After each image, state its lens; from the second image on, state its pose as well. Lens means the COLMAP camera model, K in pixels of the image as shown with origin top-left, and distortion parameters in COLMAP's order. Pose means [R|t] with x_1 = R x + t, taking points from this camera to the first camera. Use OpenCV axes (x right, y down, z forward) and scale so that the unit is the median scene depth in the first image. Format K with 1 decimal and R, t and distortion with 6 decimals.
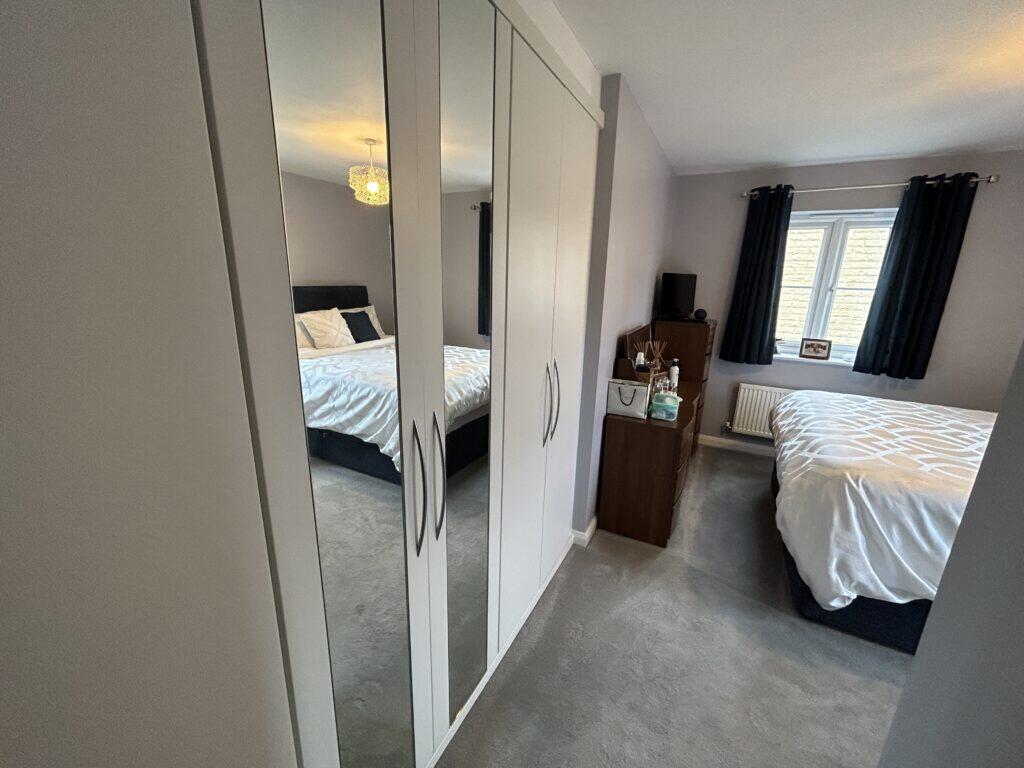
lens RADIAL K [[416.0, 0, 510.7], [0, 416.0, 384.1], [0, 0, 1]] dist [-0.001810, 0.000532]
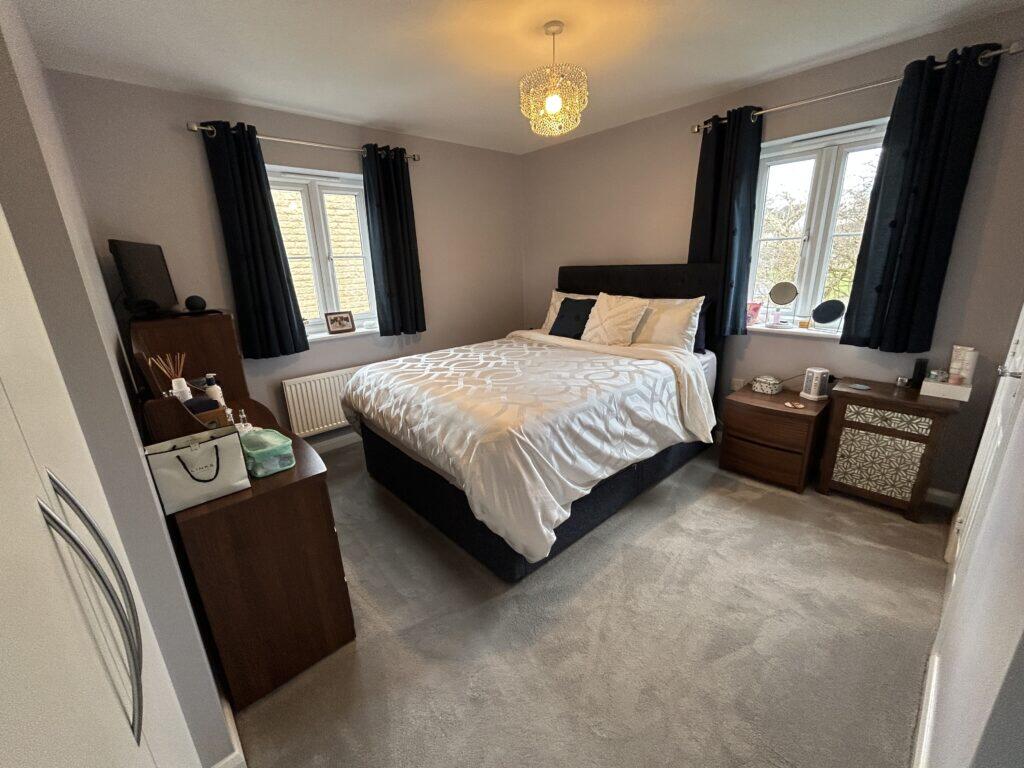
lens RADIAL K [[416.0, 0, 510.7], [0, 416.0, 384.1], [0, 0, 1]] dist [-0.001810, 0.000532]
pose [[0.346652, -0.306154, 0.886624, -0.010738], [0.280712, 0.935774, 0.213372, -0.050802], [-0.895004, 0.174920, 0.410329, 0.320194]]
